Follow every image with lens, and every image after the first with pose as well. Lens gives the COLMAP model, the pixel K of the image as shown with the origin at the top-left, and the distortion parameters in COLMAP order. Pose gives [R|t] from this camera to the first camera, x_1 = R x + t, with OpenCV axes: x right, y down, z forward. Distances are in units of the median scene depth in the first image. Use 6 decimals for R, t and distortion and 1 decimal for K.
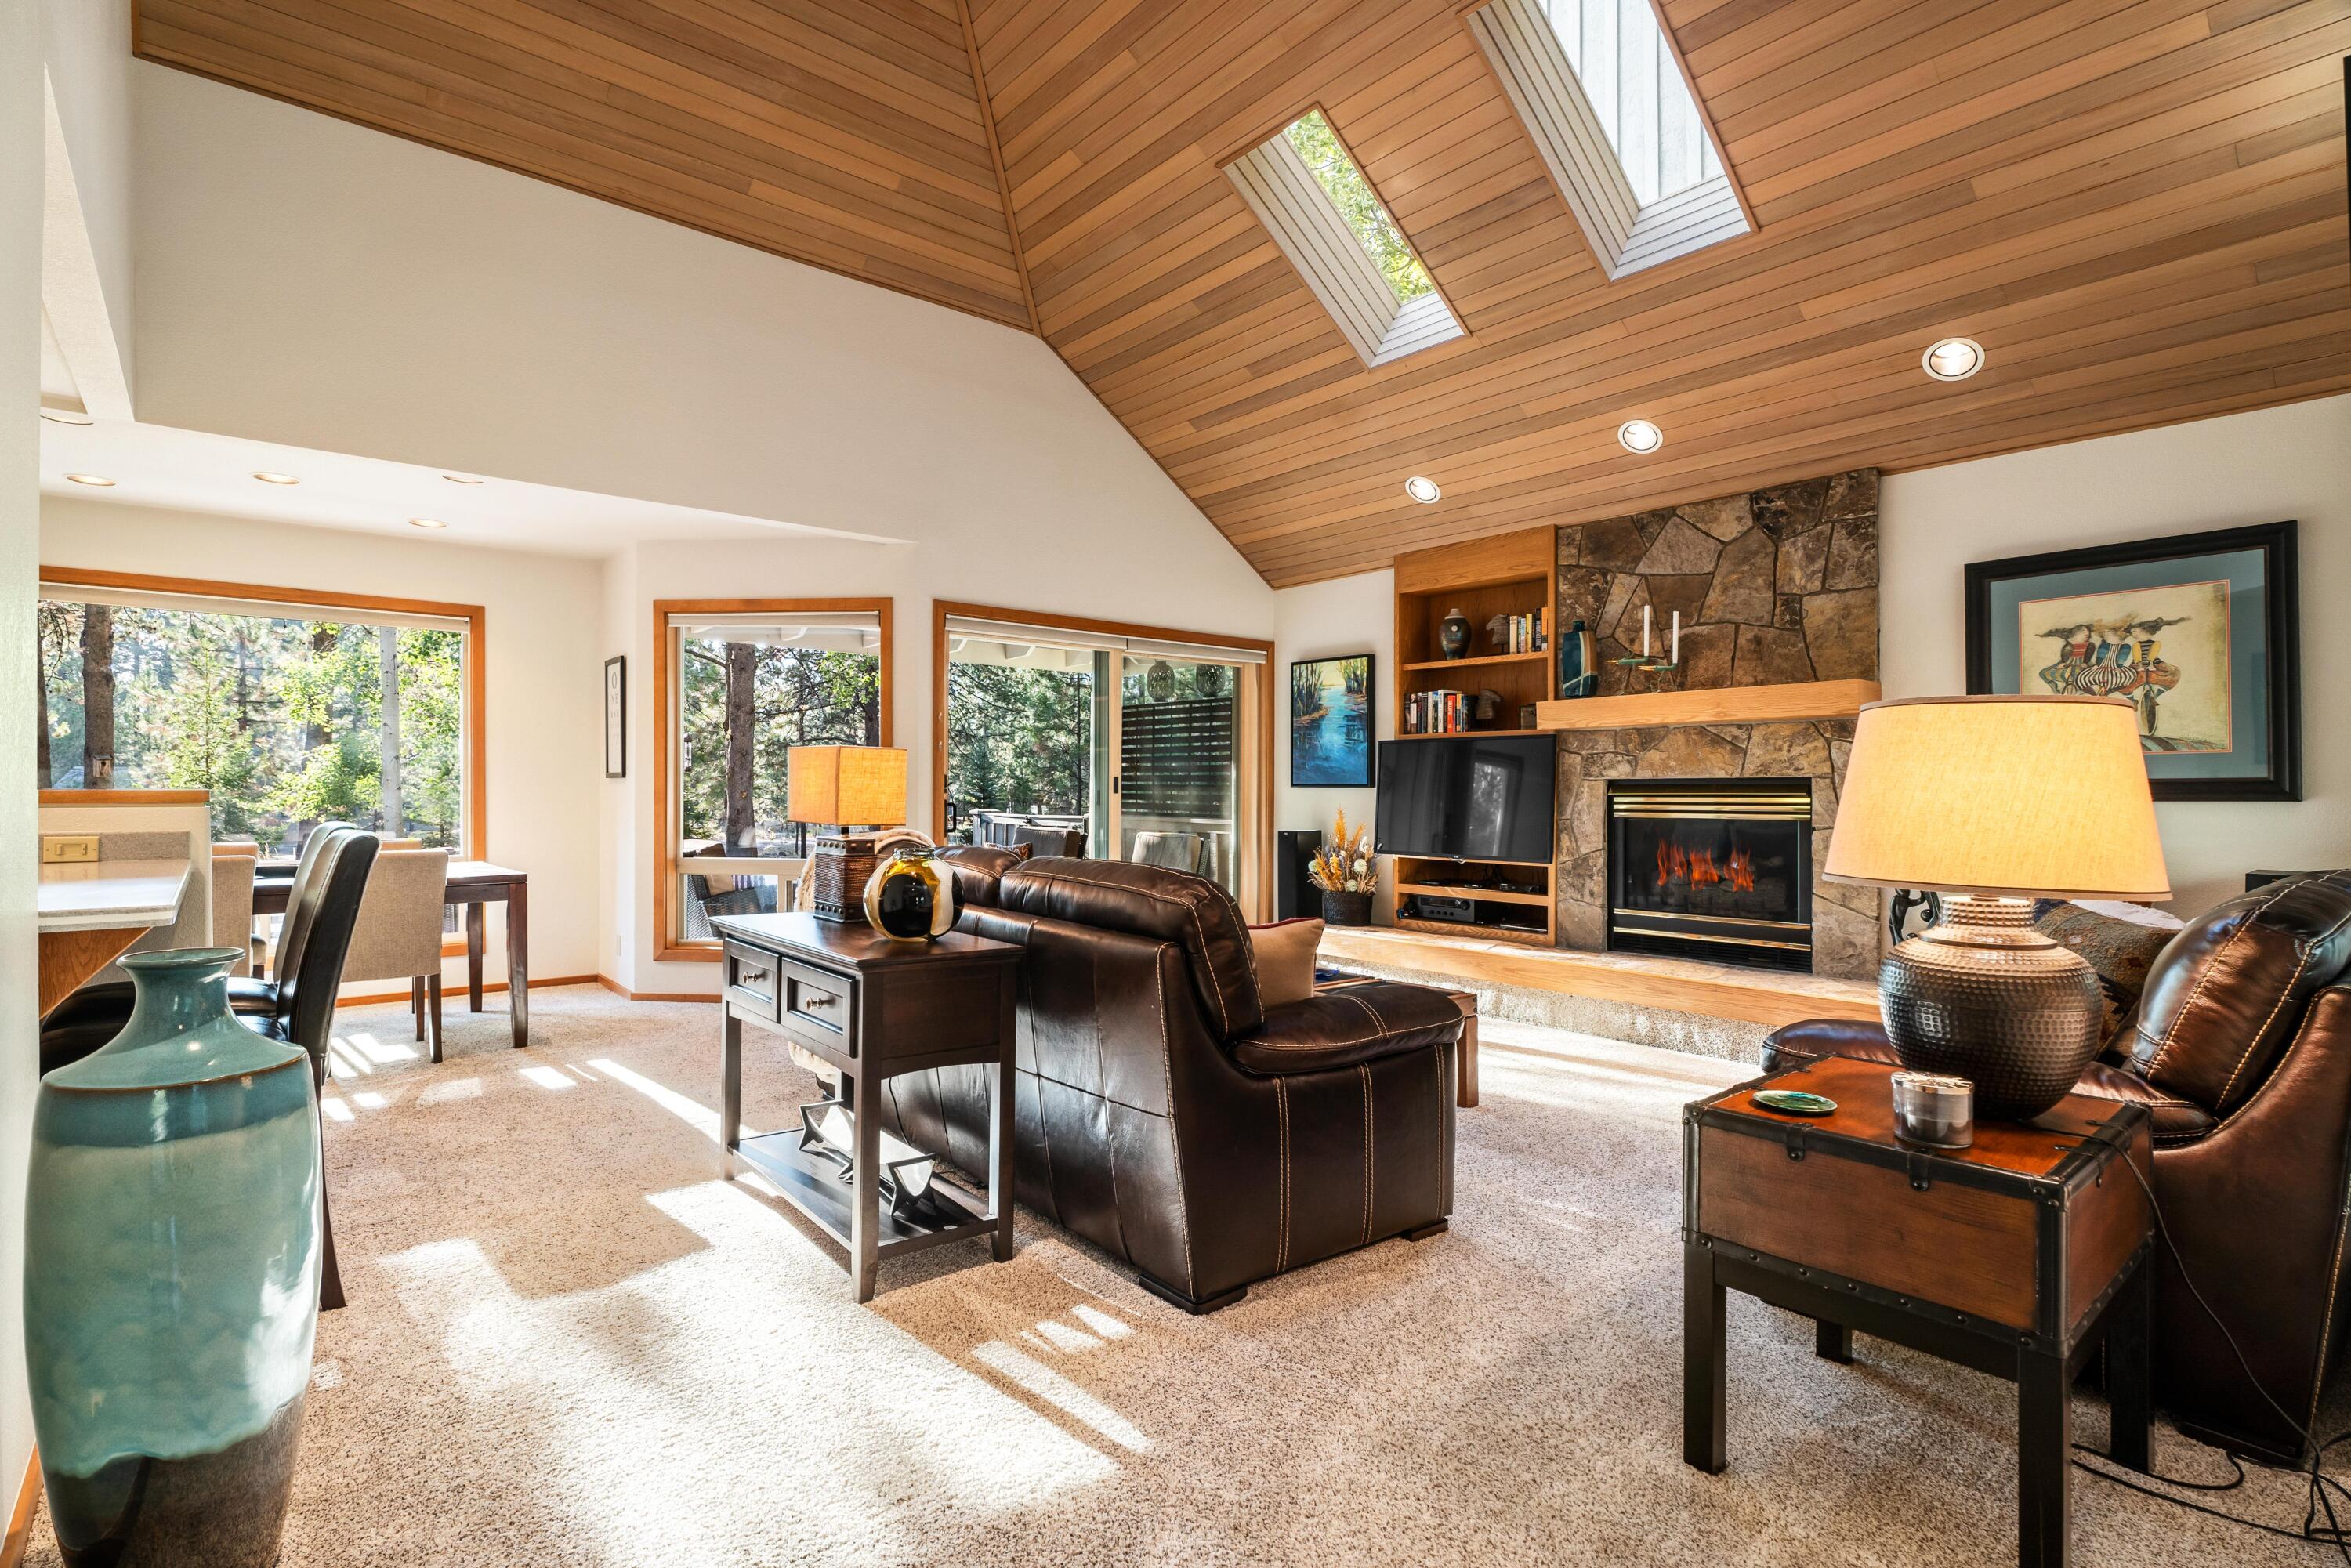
lens RADIAL K [[1127.7, 0, 1175.5], [0, 1127.7, 784.0], [0, 0, 1]] dist [0.003876, -0.000169]
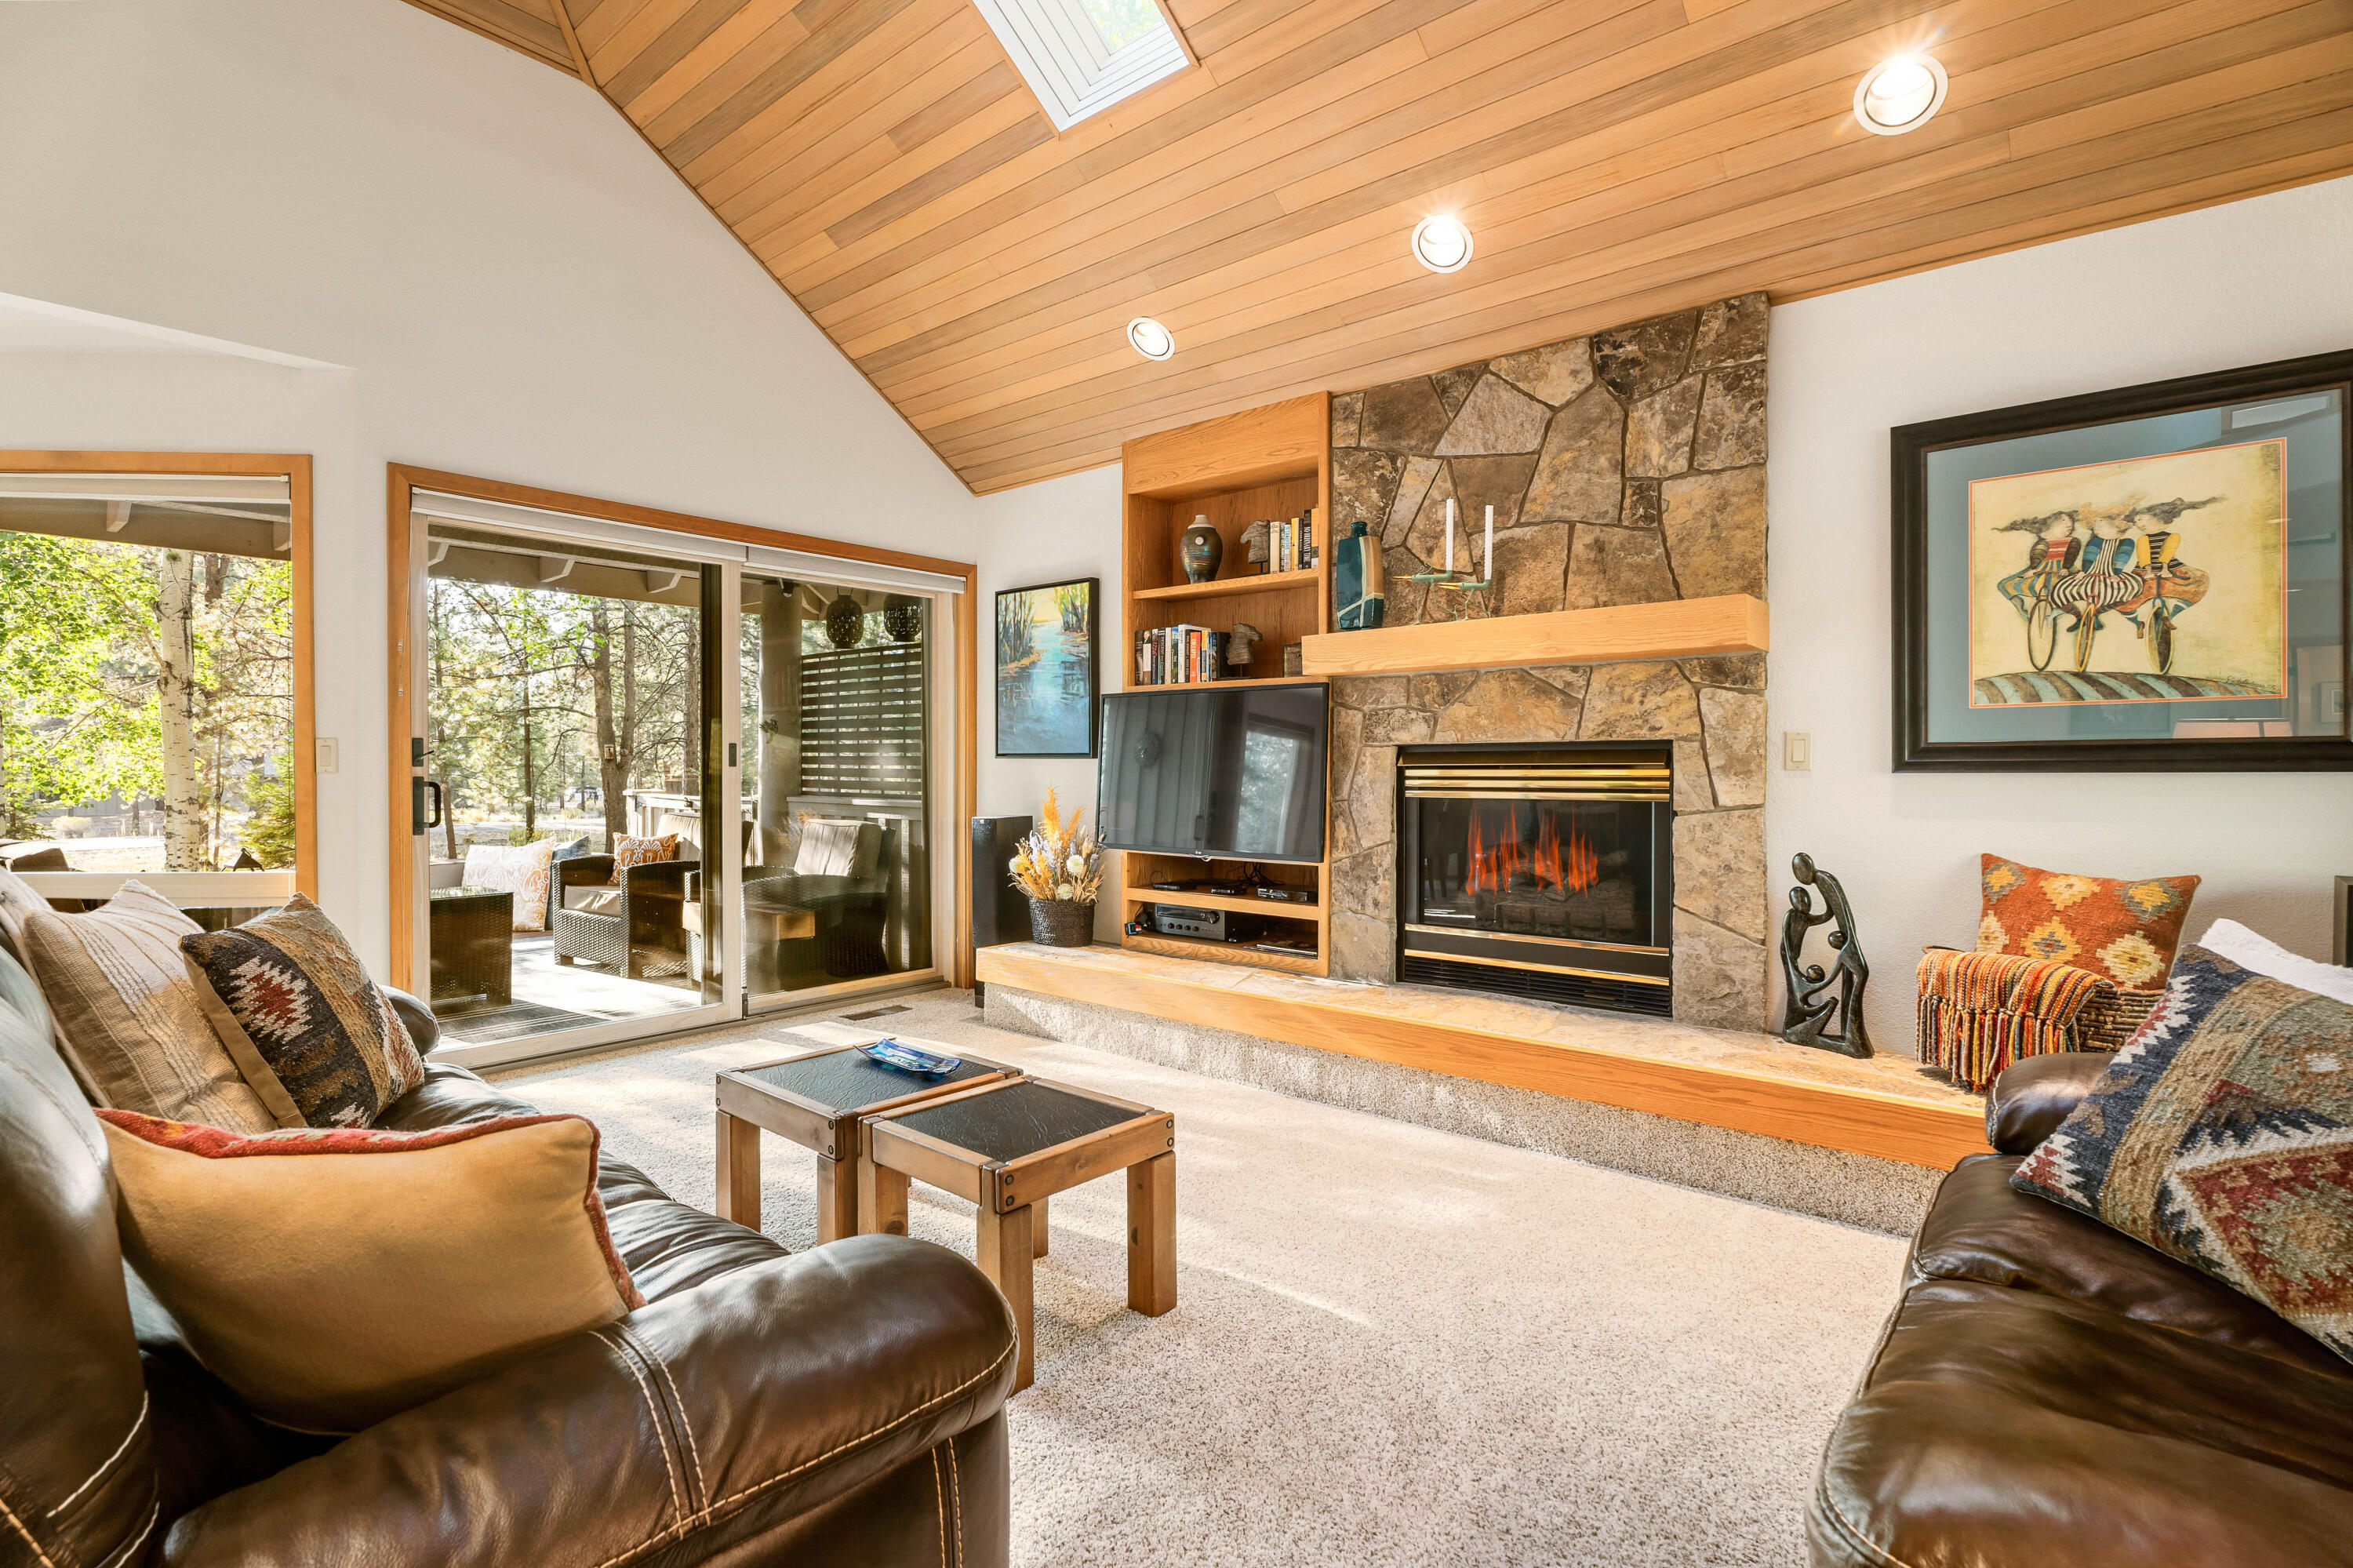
lens RADIAL K [[1129.7, 0, 1175.4], [0, 1129.7, 775.0], [0, 0, 1]] dist [0.000637, 0.000744]
pose [[0.986019, -0.003034, 0.166603, 0.125913], [0.000899, 0.999917, 0.012887, 0.005753], [-0.166628, -0.012557, 0.985940, 0.319145]]
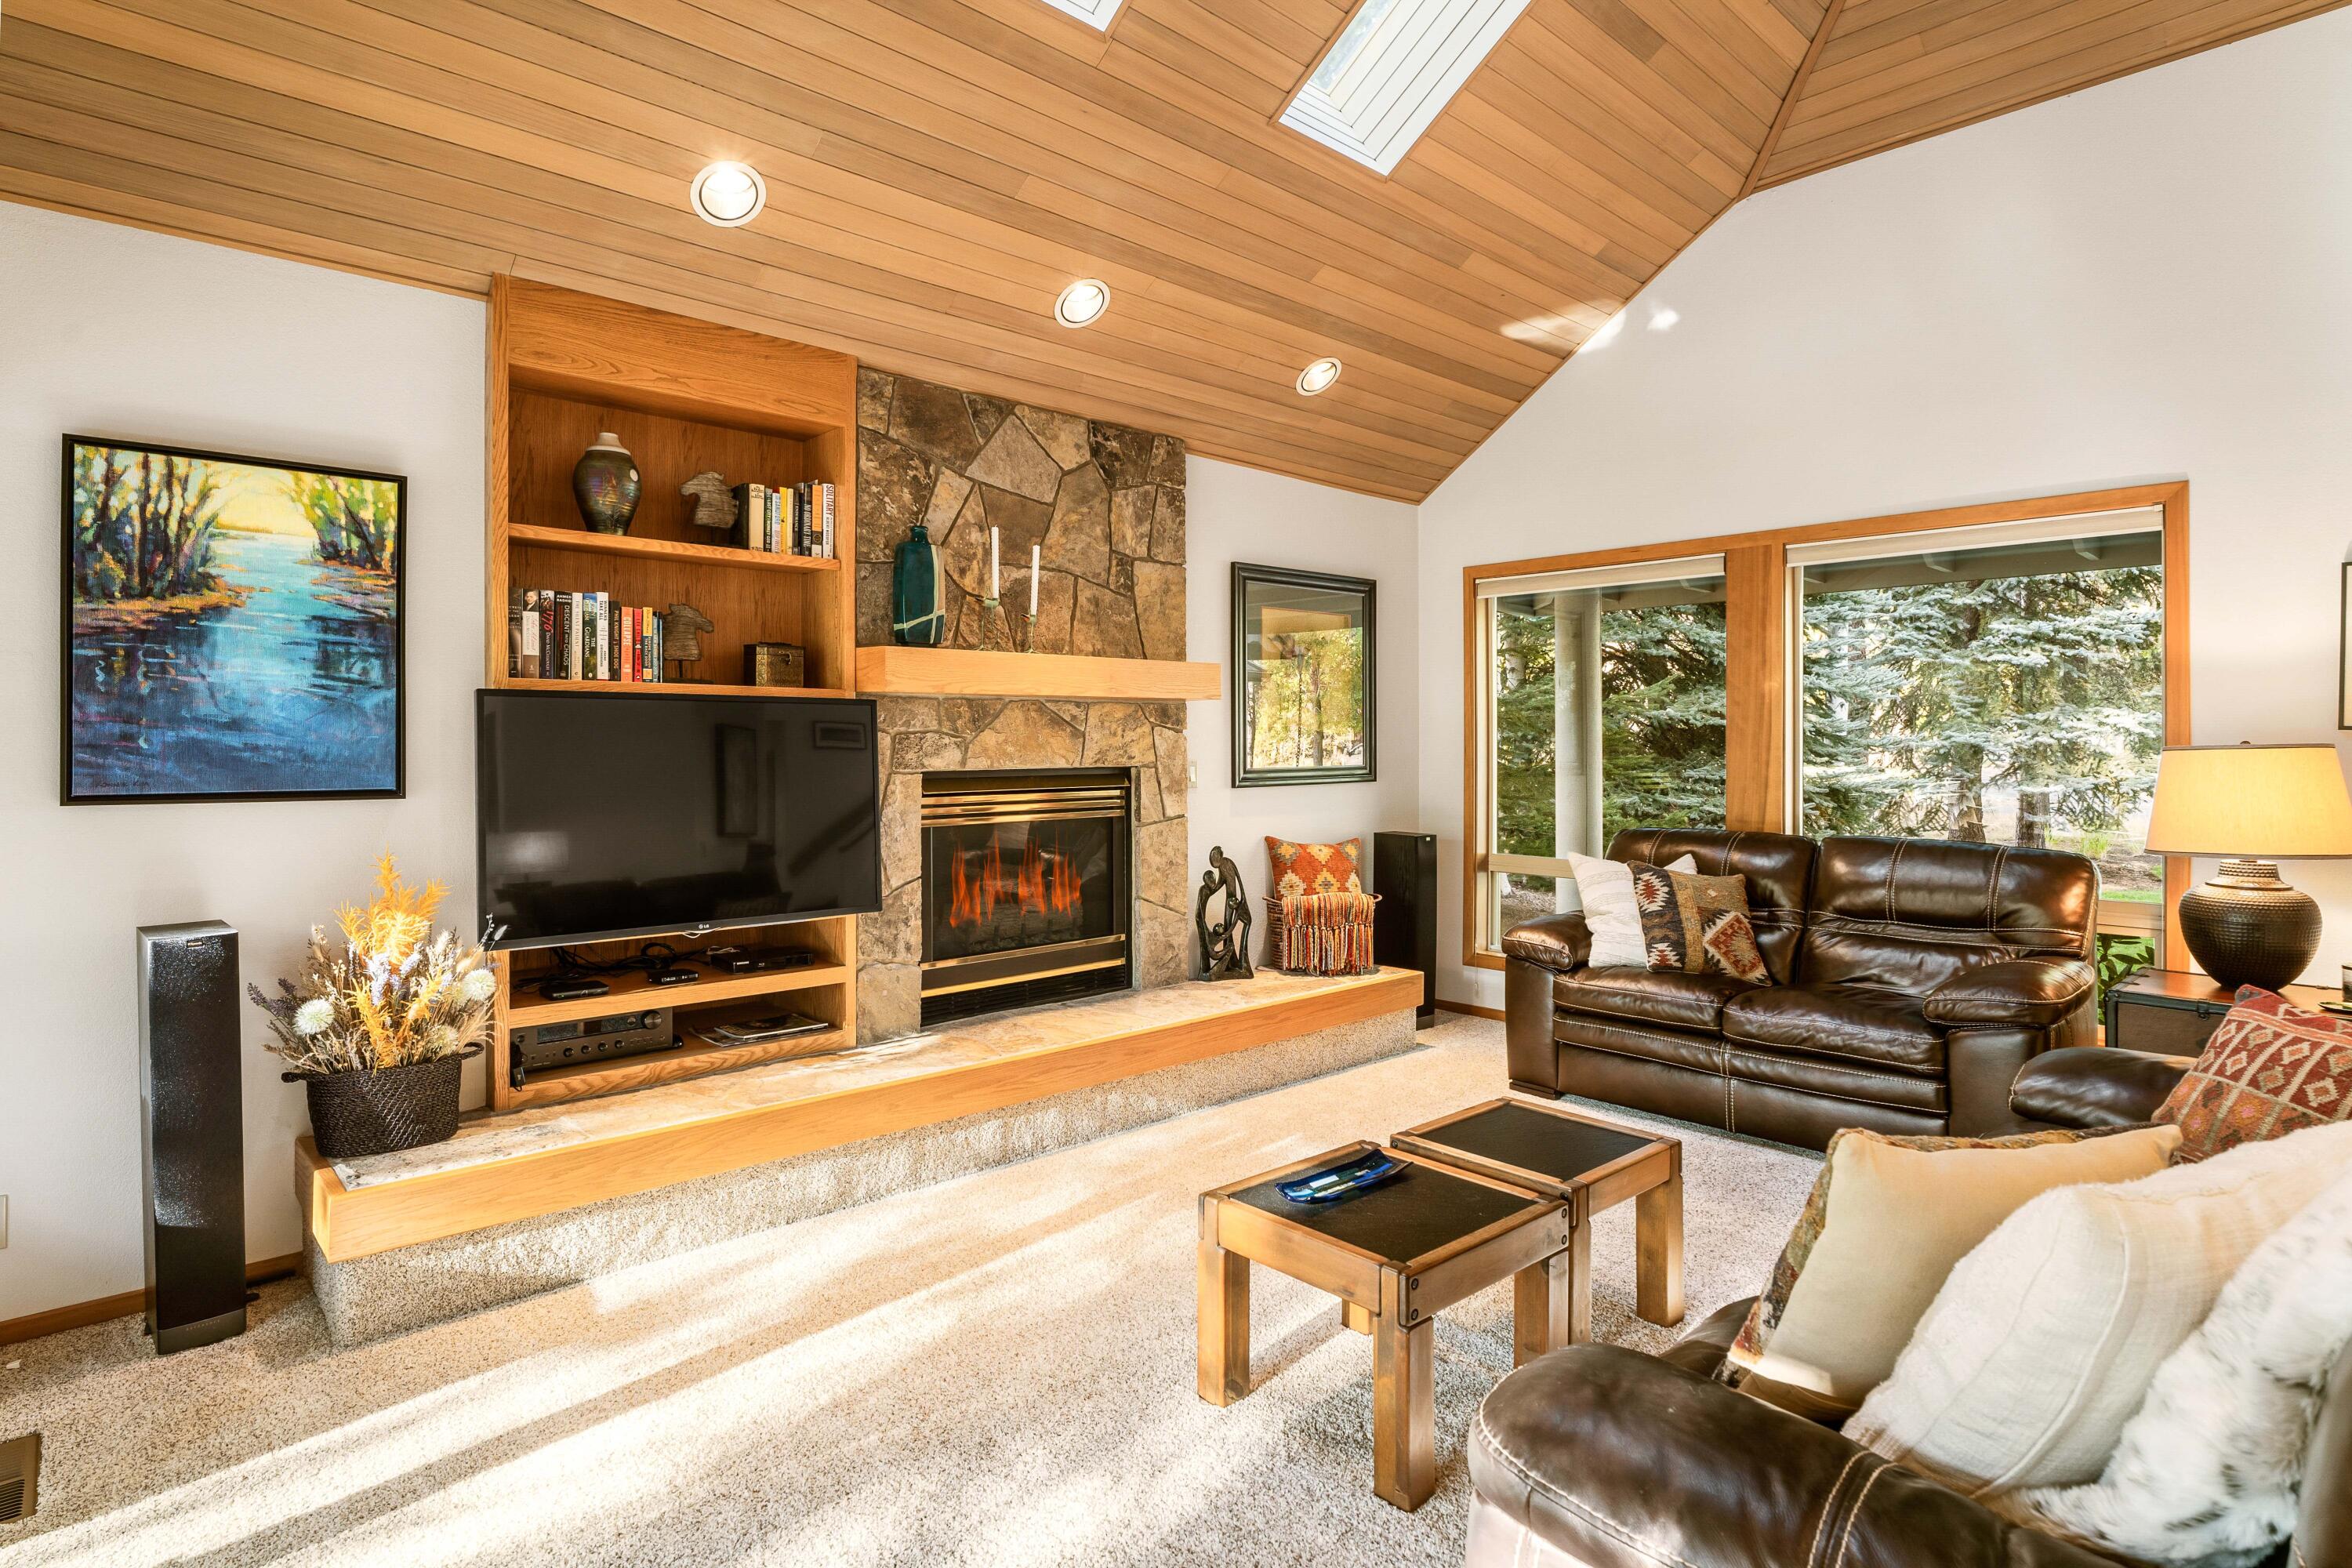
lens RADIAL K [[1248.6, 0, 1137.7], [0, 1248.6, 736.4], [0, 0, 1]] dist [-0.003925, -0.000429]
pose [[-0.038698, 0.003095, 0.999246, -0.365440], [-0.003368, 0.999989, -0.003228, -0.023402], [-0.999245, -0.003490, -0.038687, 0.920192]]
